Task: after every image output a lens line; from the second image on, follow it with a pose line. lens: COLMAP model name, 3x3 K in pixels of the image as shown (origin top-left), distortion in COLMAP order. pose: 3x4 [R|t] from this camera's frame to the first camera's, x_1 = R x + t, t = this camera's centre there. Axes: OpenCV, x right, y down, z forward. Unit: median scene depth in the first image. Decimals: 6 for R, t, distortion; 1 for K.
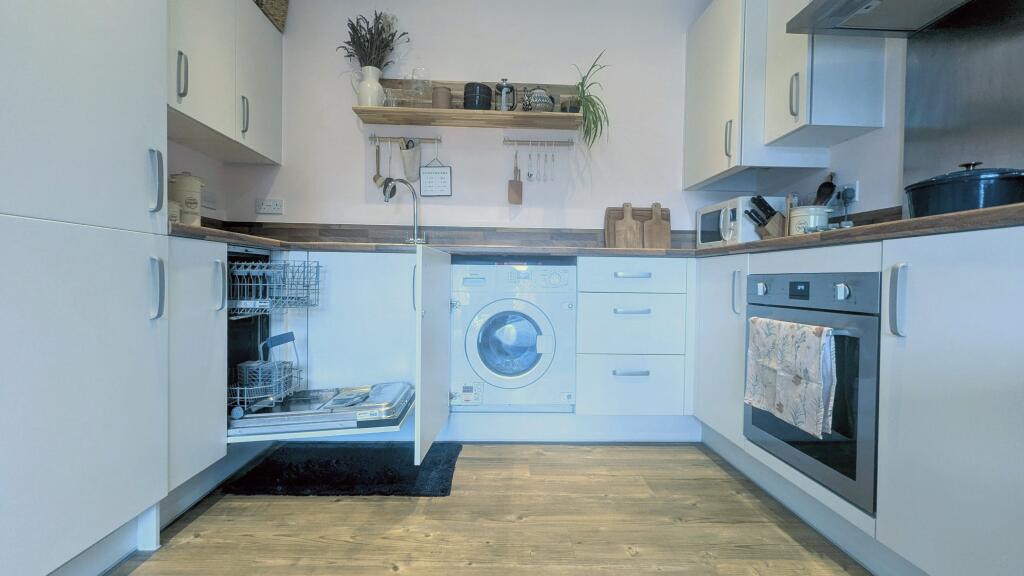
lens RADIAL K [[481.8, 0, 510.9], [0, 481.8, 290.0], [0, 0, 1]] dist [-0.000101, -0.000164]
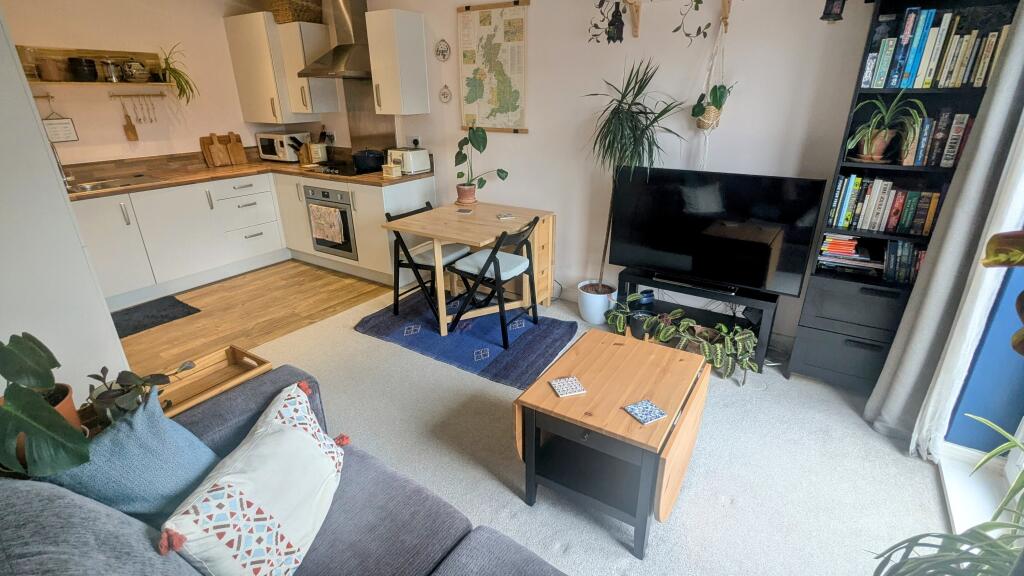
lens RADIAL K [[481.8, 0, 515.0], [0, 481.8, 286.0], [0, 0, 1]] dist [-0.000101, -0.000164]
pose [[0.575654, -0.321585, 0.751802, -0.640503], [0.032297, 0.927642, 0.372071, -0.314228], [-0.817055, -0.189903, 0.544387, -0.936221]]
